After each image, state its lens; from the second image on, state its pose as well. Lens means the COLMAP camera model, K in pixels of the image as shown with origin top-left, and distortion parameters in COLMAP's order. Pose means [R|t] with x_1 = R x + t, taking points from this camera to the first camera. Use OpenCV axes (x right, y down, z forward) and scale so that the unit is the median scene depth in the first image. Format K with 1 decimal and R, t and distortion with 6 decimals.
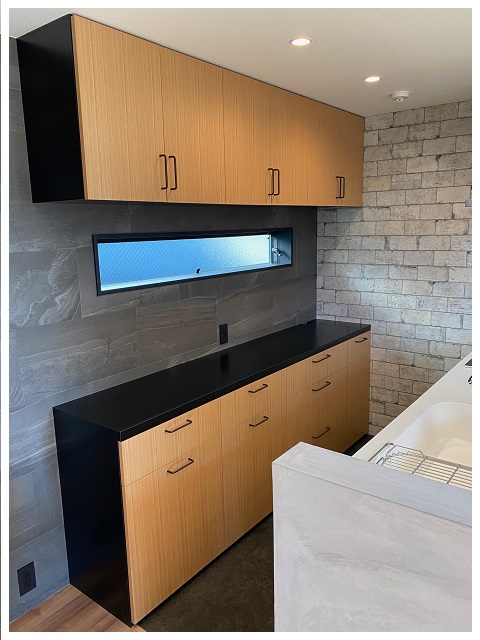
lens RADIAL K [[490.9, 0, 240.0], [0, 490.9, 320.0], [0, 0, 1]] dist [0.079230, -0.126249]
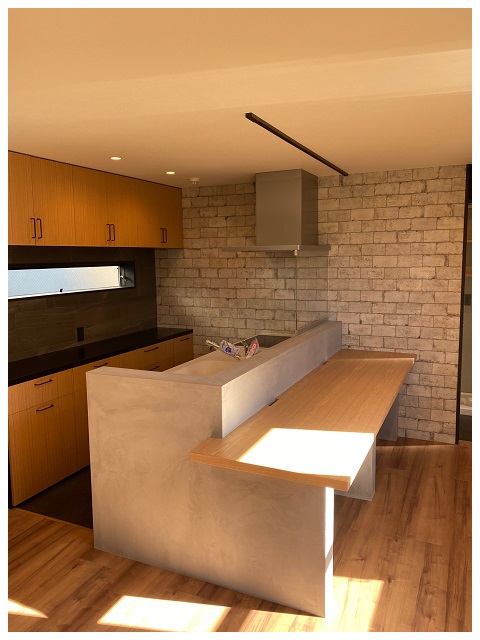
lens RADIAL K [[490.9, 0, 240.0], [0, 490.9, 320.0], [0, 0, 1]] dist [0.079230, -0.126249]
pose [[0.975670, -0.015217, 0.218715, 0.091926], [0.029142, 0.997738, -0.060583, 0.077815], [-0.217298, 0.065483, 0.973906, -0.448991]]
